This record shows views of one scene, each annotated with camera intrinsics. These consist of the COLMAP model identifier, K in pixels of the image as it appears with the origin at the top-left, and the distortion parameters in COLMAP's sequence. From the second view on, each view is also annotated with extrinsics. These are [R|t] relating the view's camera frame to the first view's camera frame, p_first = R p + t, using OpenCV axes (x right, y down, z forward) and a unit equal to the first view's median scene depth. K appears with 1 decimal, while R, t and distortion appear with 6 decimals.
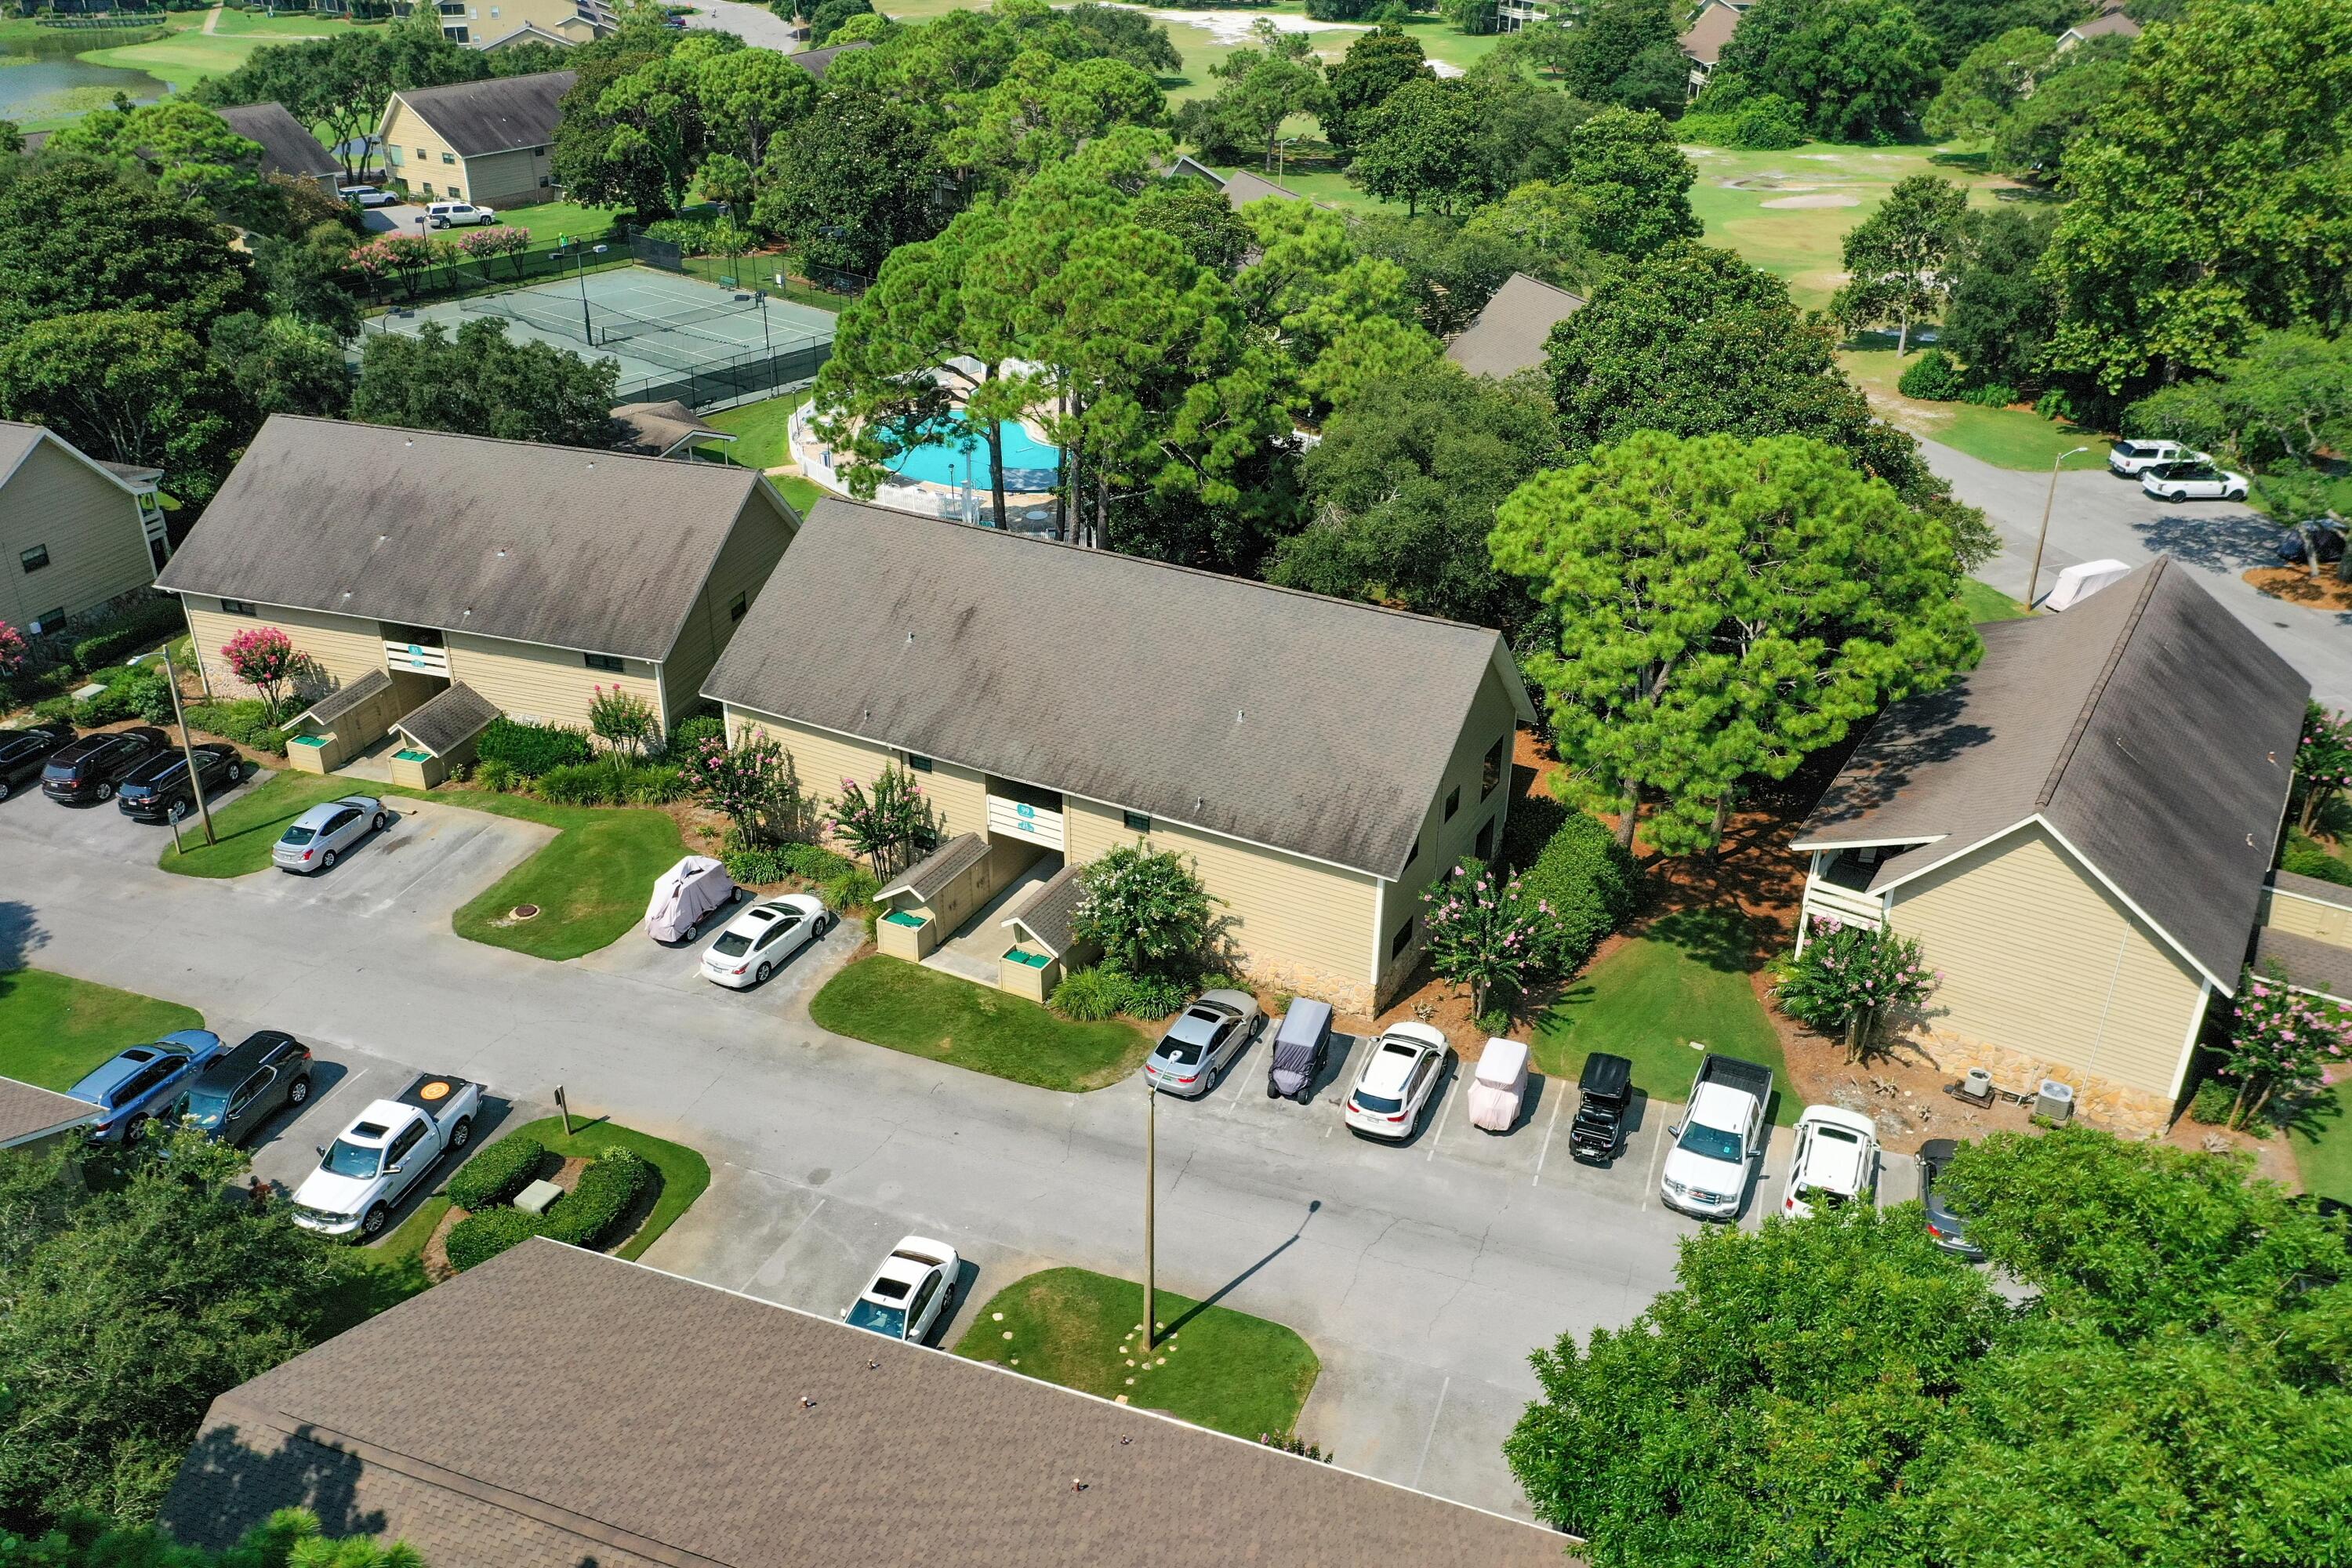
lens RADIAL K [[1869.6, 0, 1173.0], [0, 1869.6, 756.7], [0, 0, 1]] dist [0.000196, 0.005849]
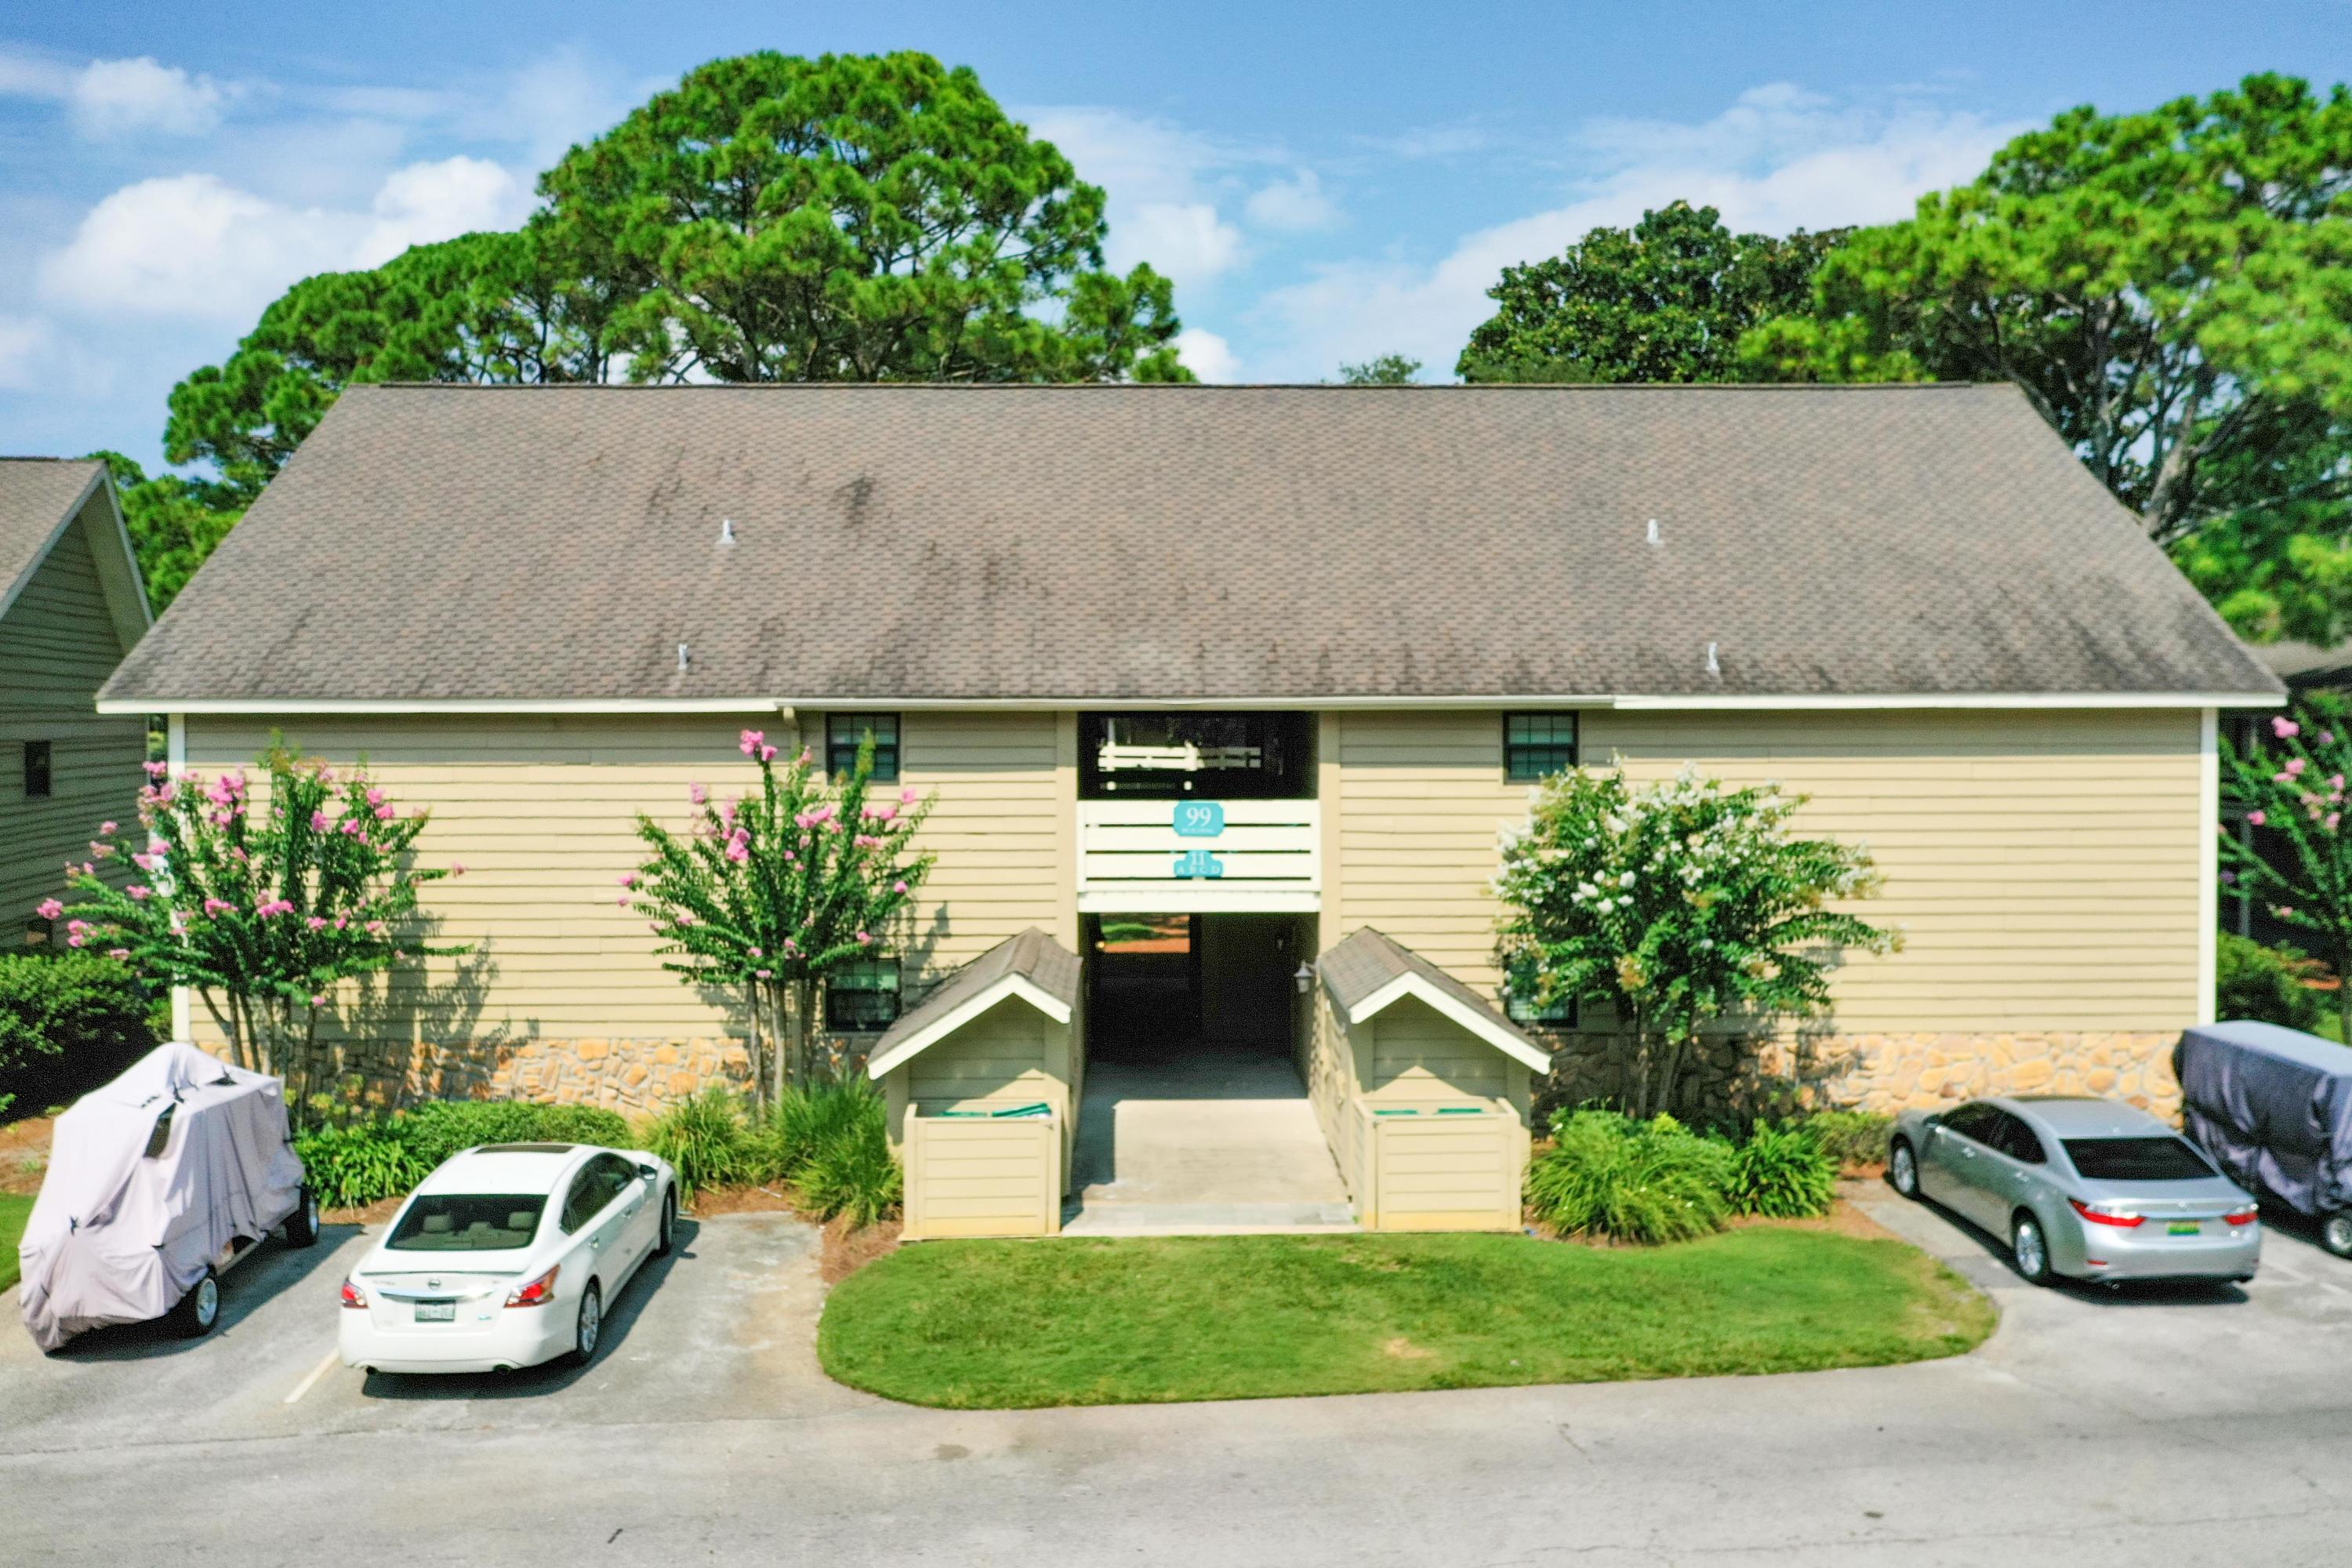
lens RADIAL K [[1906.2, 0, 1174.0], [0, 1906.2, 767.0], [0, 0, 1]] dist [-0.007682, -0.005240]
pose [[0.873195, -0.025025, 0.486728, -0.255385], [0.230001, 0.901637, -0.366266, 0.150468], [-0.429686, 0.431770, 0.793060, 0.657751]]
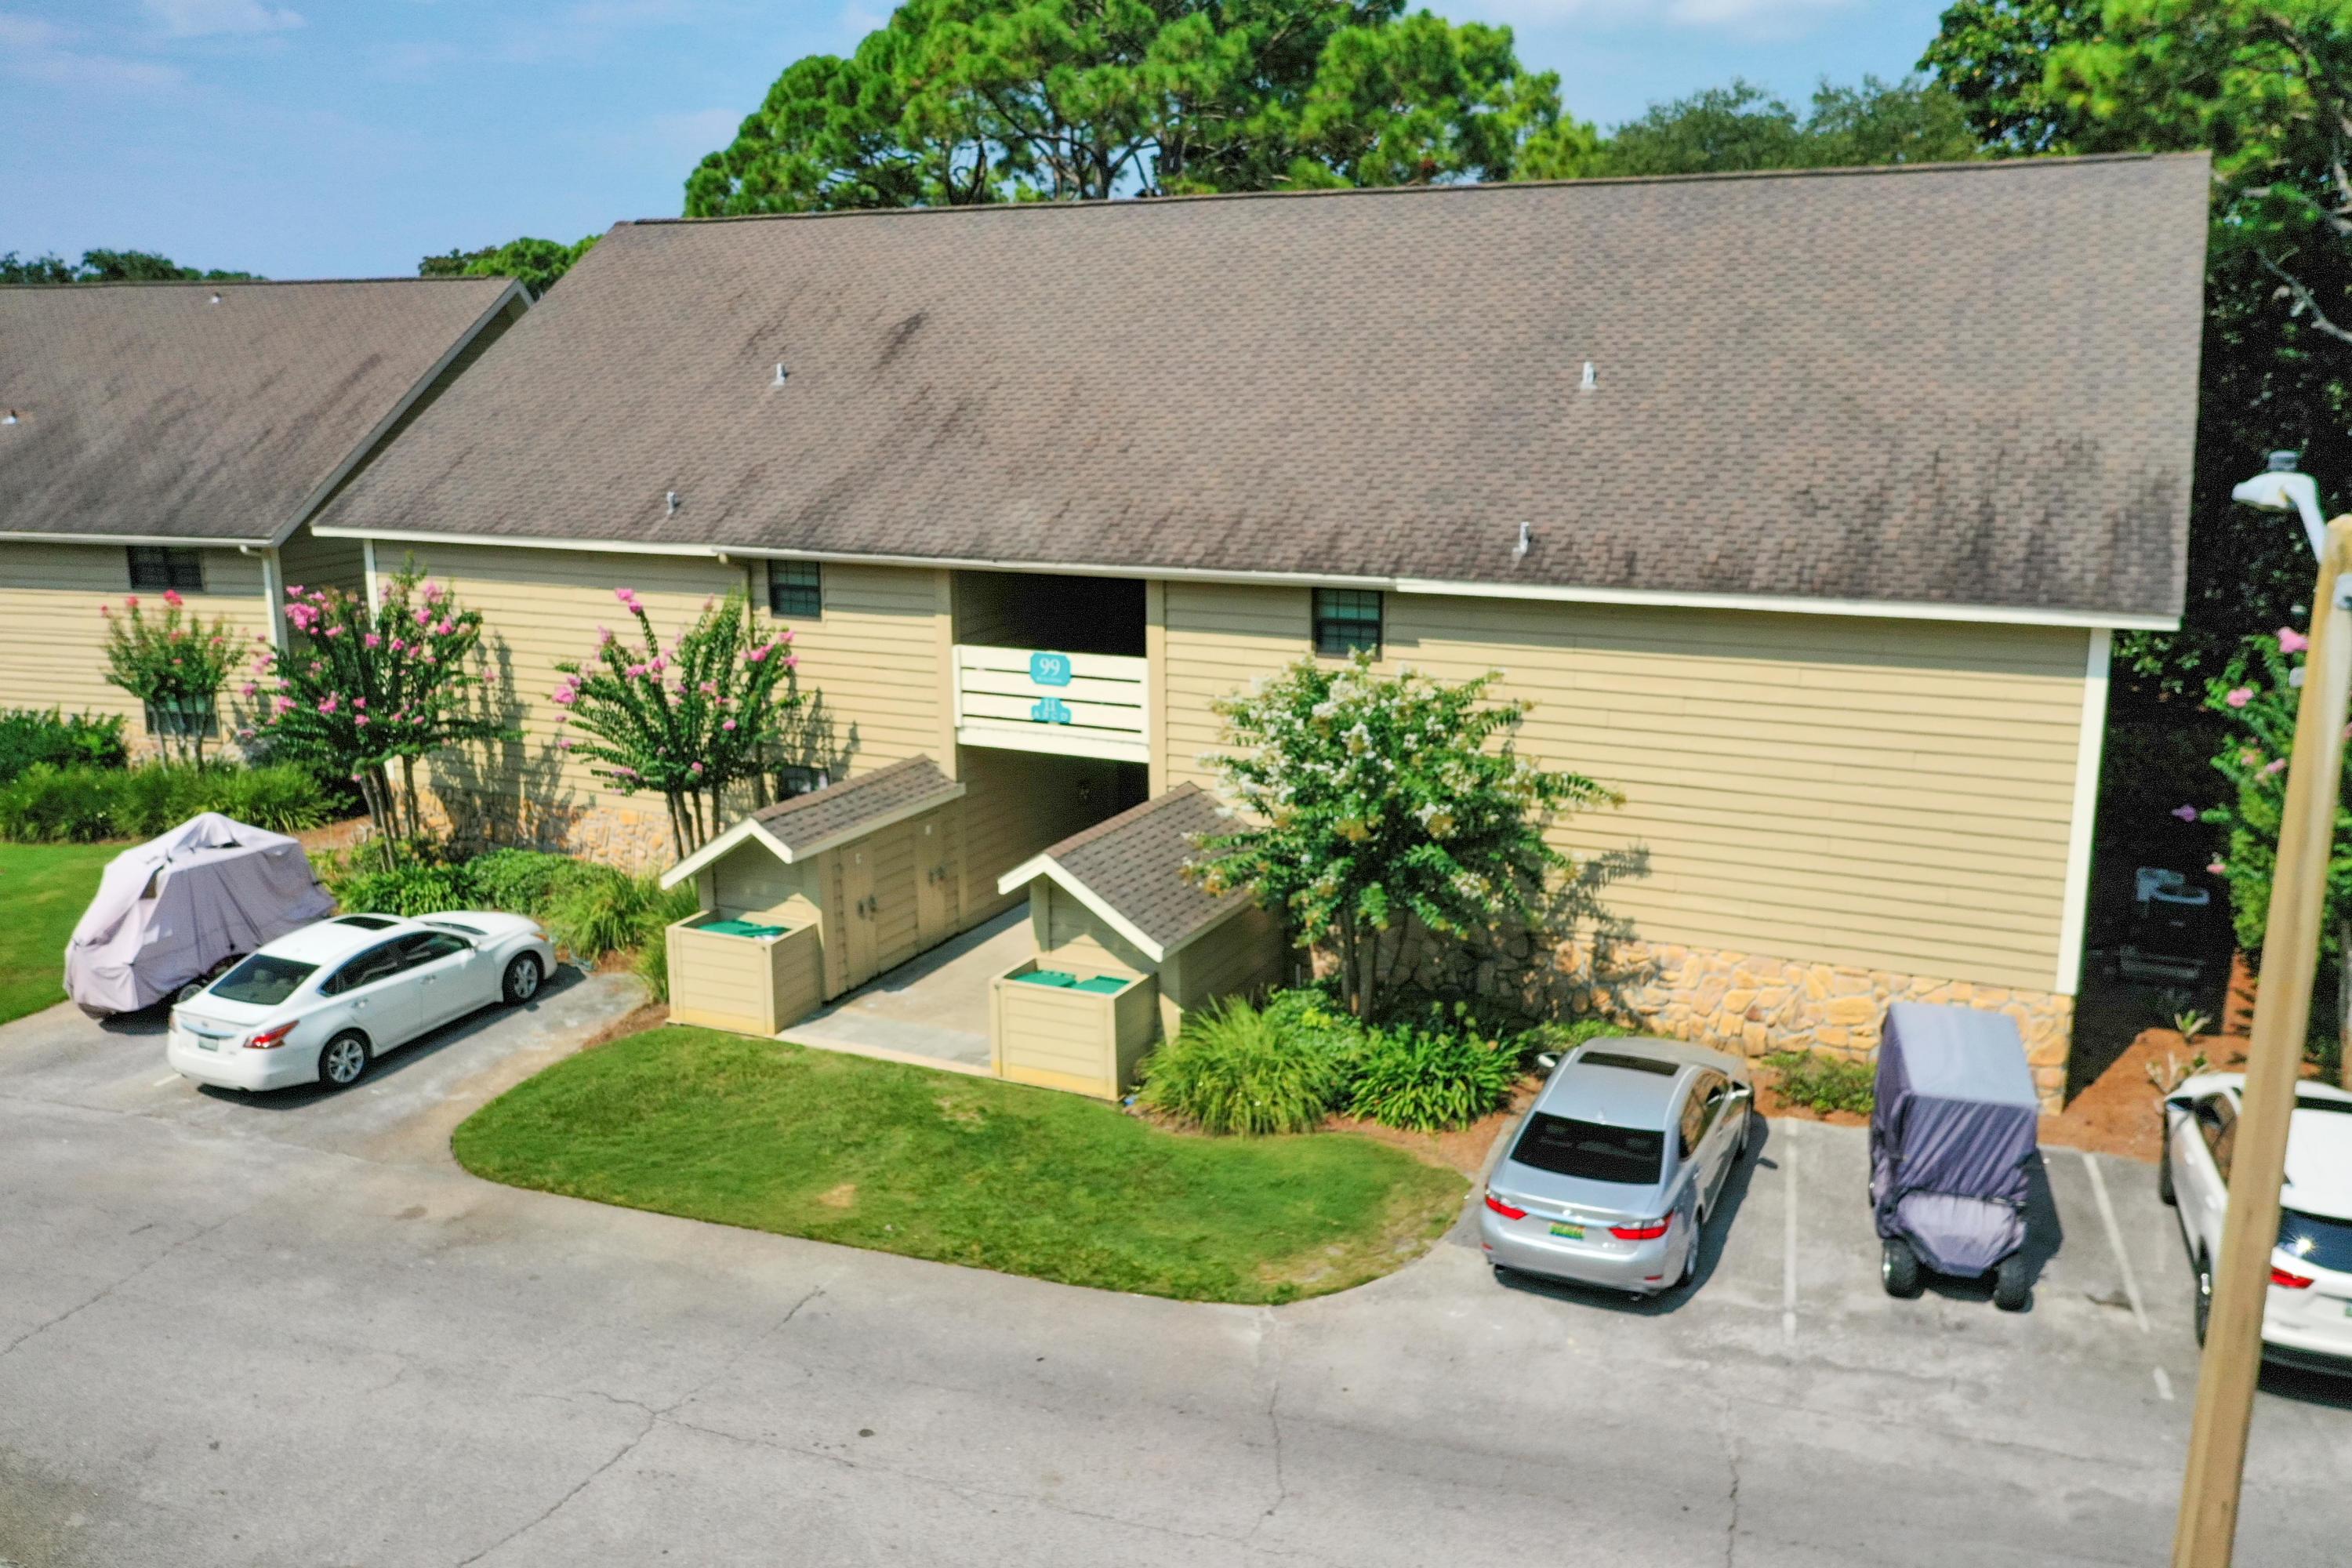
lens RADIAL K [[1906.2, 0, 1174.0], [0, 1906.2, 767.0], [0, 0, 1]] dist [-0.007682, -0.005240]
pose [[0.999117, -0.022945, 0.035185, -0.063622], [0.031038, 0.967668, -0.250309, 0.145843], [-0.028304, 0.251180, 0.967527, 0.573161]]
